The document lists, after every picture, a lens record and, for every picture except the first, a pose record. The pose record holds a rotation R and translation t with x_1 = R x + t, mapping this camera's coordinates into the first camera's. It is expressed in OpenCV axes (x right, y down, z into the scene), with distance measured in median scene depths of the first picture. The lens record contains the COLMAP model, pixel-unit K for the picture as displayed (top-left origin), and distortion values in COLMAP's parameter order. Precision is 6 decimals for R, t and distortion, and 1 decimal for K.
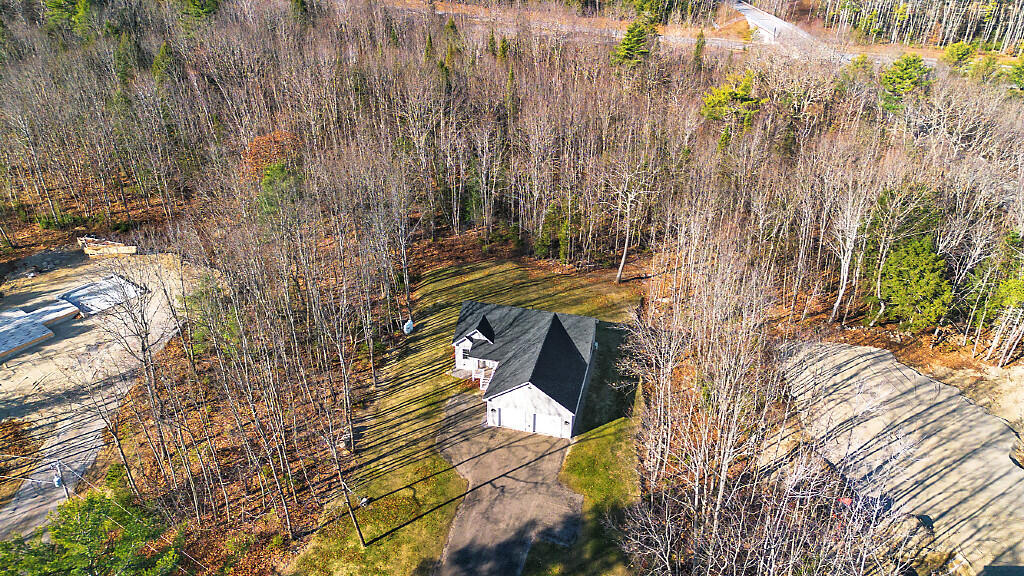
lens RADIAL K [[733.5, 0, 505.8], [0, 733.5, 282.3], [0, 0, 1]] dist [0.001710, -0.002004]
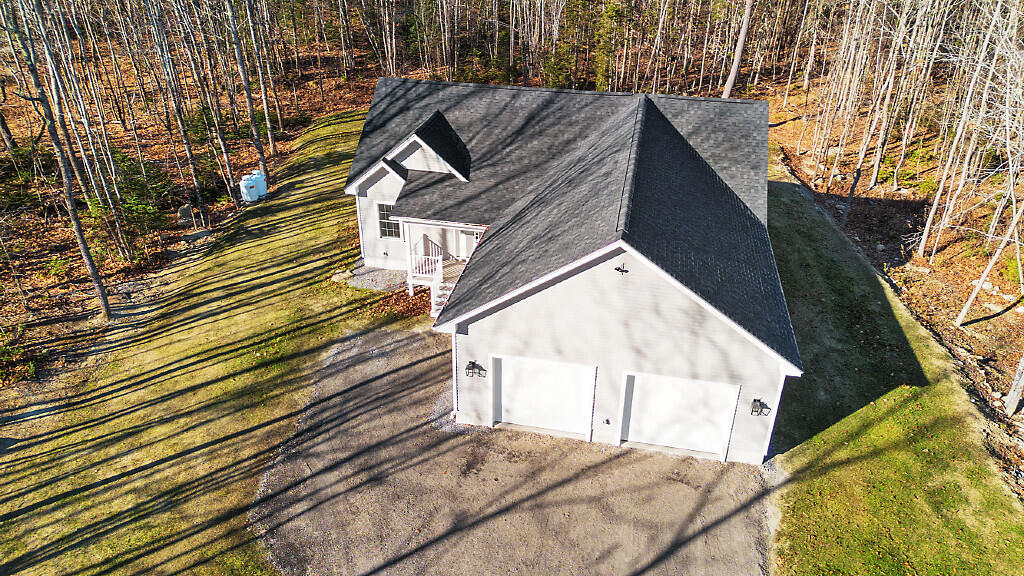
lens RADIAL K [[733.5, 0, 518.0], [0, 733.5, 291.2], [0, 0, 1]] dist [0.001710, -0.002004]
pose [[0.997986, -0.015487, 0.061511, -0.016492], [0.015034, 0.999856, 0.007818, 0.137667], [-0.061624, -0.006877, 0.998076, 0.696844]]
